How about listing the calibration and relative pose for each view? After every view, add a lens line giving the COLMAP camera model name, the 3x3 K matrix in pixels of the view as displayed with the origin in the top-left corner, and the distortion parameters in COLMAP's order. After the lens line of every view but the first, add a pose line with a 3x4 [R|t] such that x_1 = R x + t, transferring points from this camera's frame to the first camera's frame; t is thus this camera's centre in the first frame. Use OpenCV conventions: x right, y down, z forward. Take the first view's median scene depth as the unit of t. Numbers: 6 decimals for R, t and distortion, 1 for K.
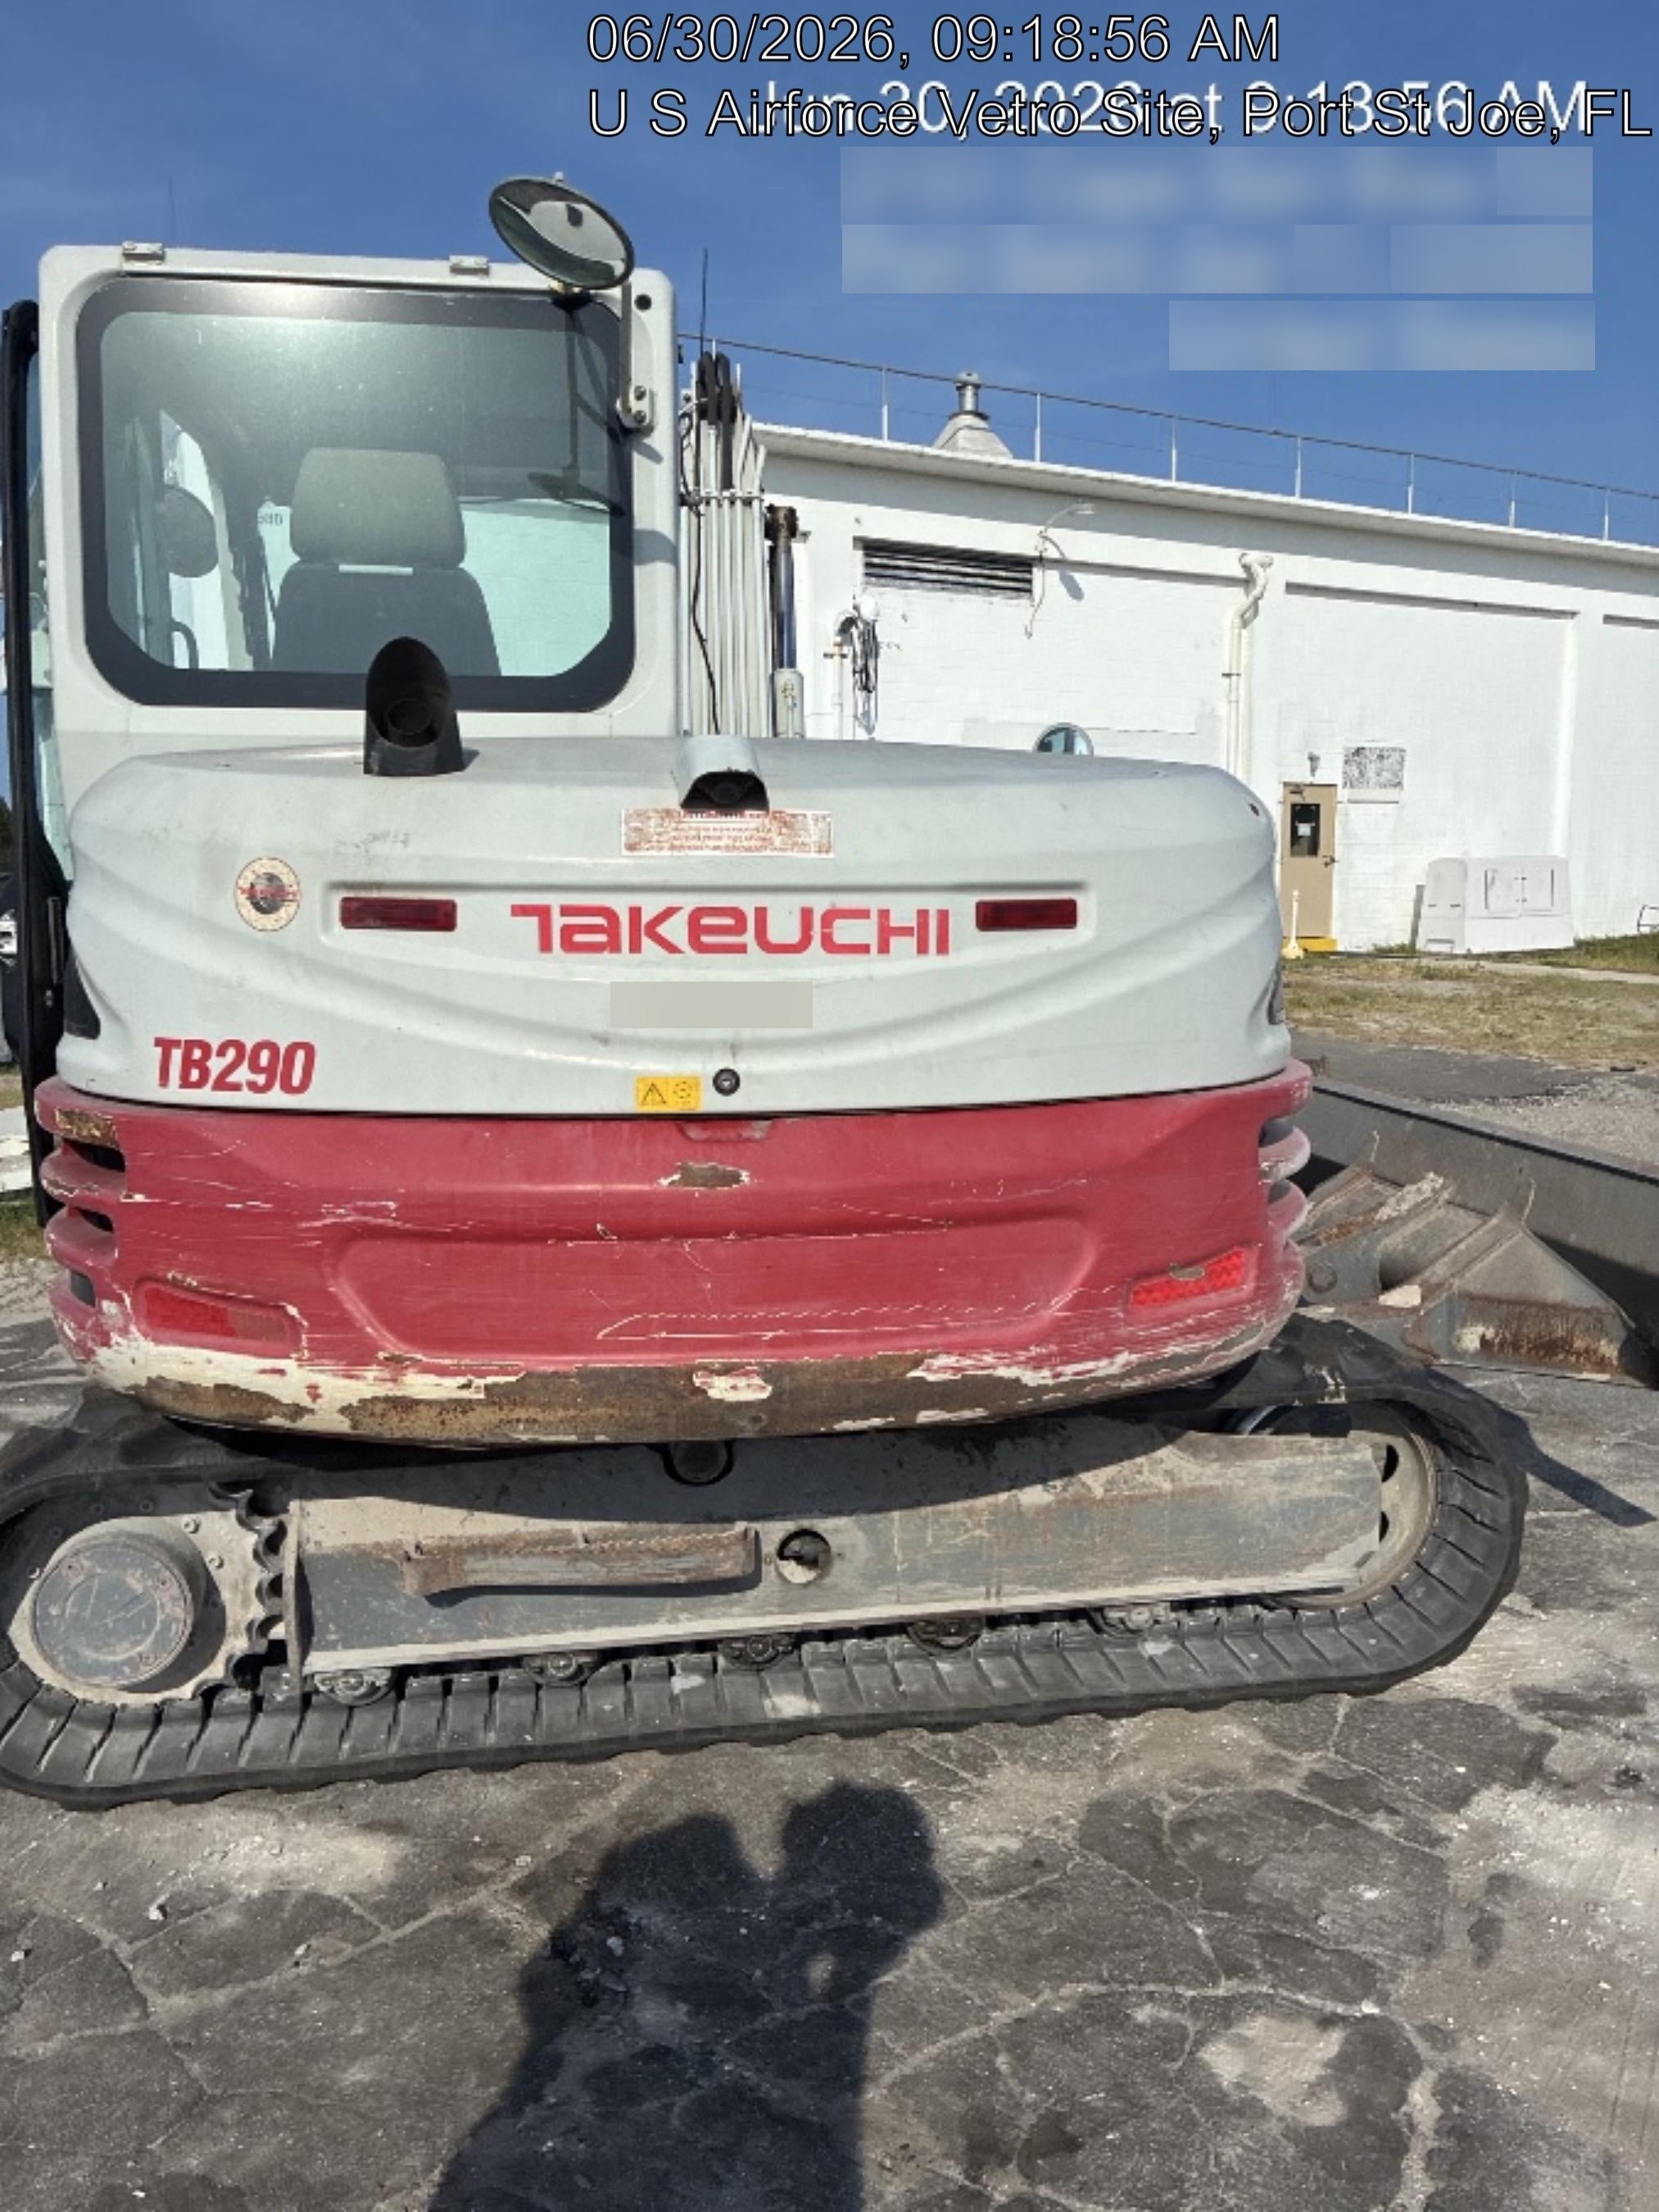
lens RADIAL K [[1683.3, 0, 819.4], [0, 1683.3, 1154.6], [0, 0, 1]] dist [0.004077, -0.000836]
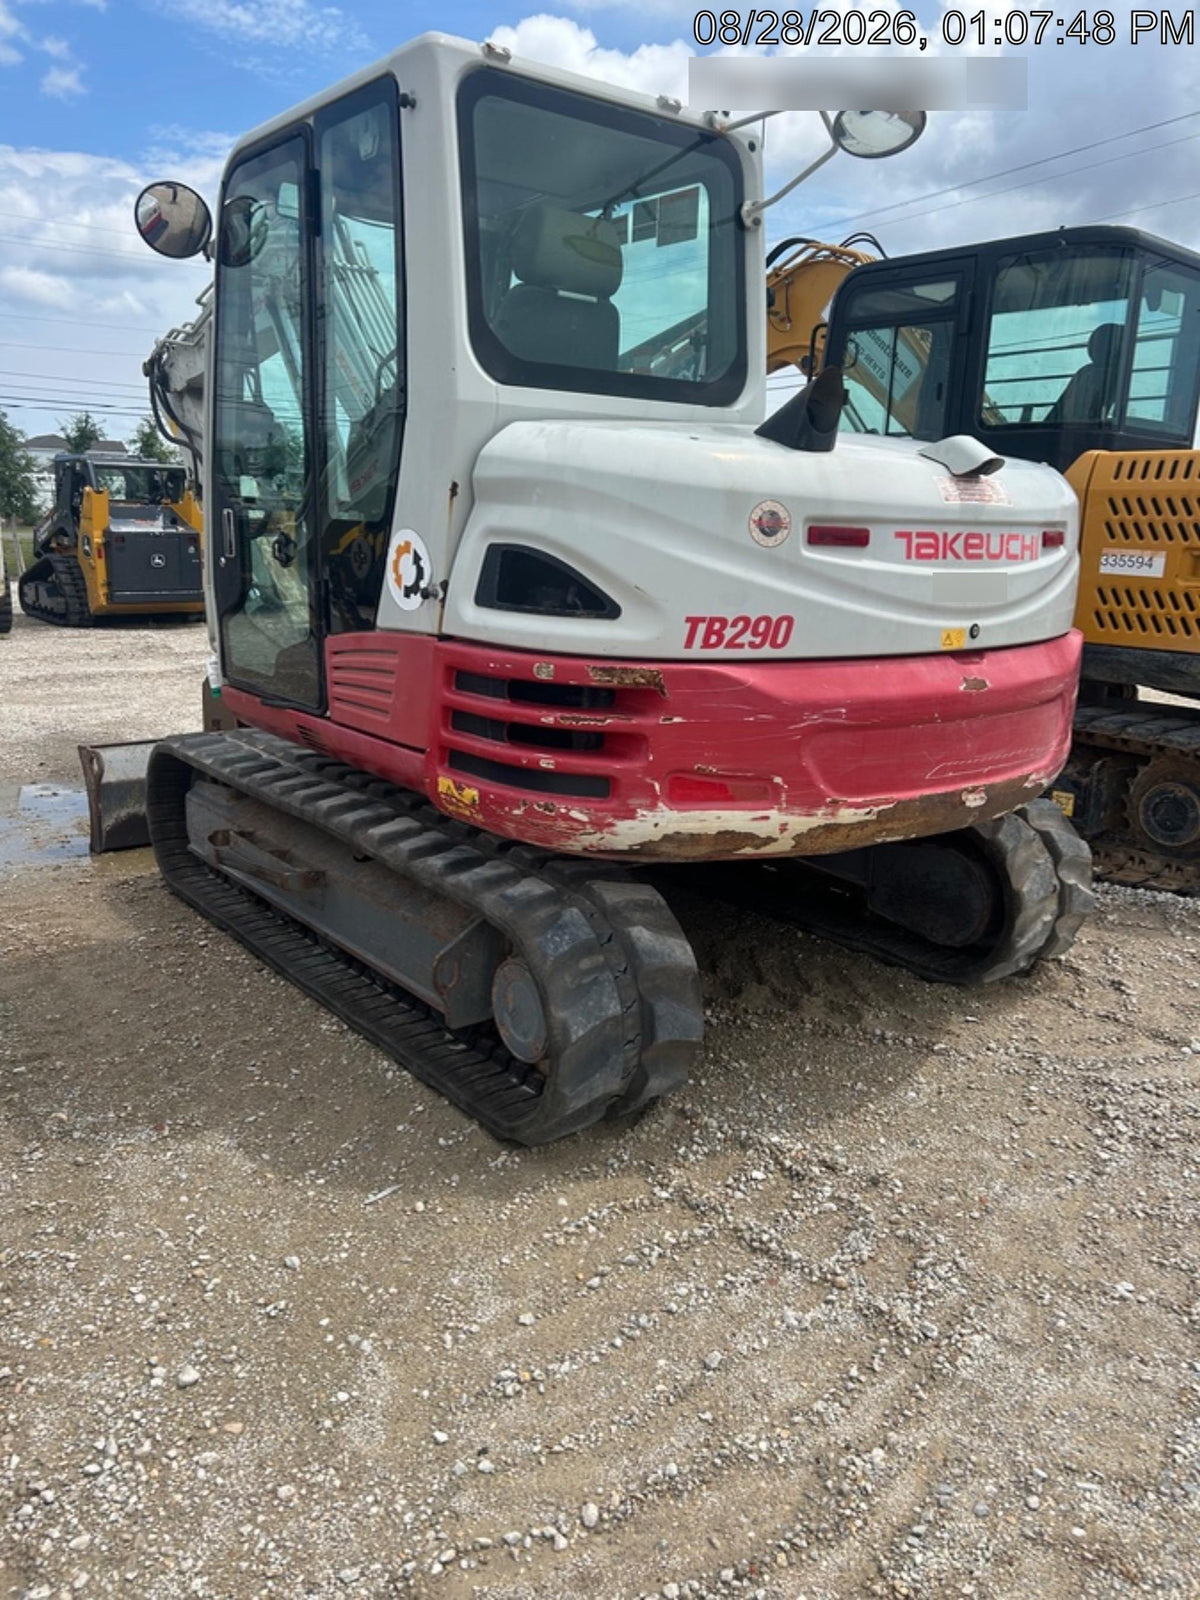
lens RADIAL K [[1188.9, 0, 600.0], [0, 1188.9, 800.0], [0, 0, 1]] dist [0.169725, -0.266723]
pose [[0.857735, -0.098626, 0.504542, -1.071416], [0.062271, 0.994131, 0.088467, -0.002781], [-0.510306, -0.044463, 0.858843, 0.077254]]
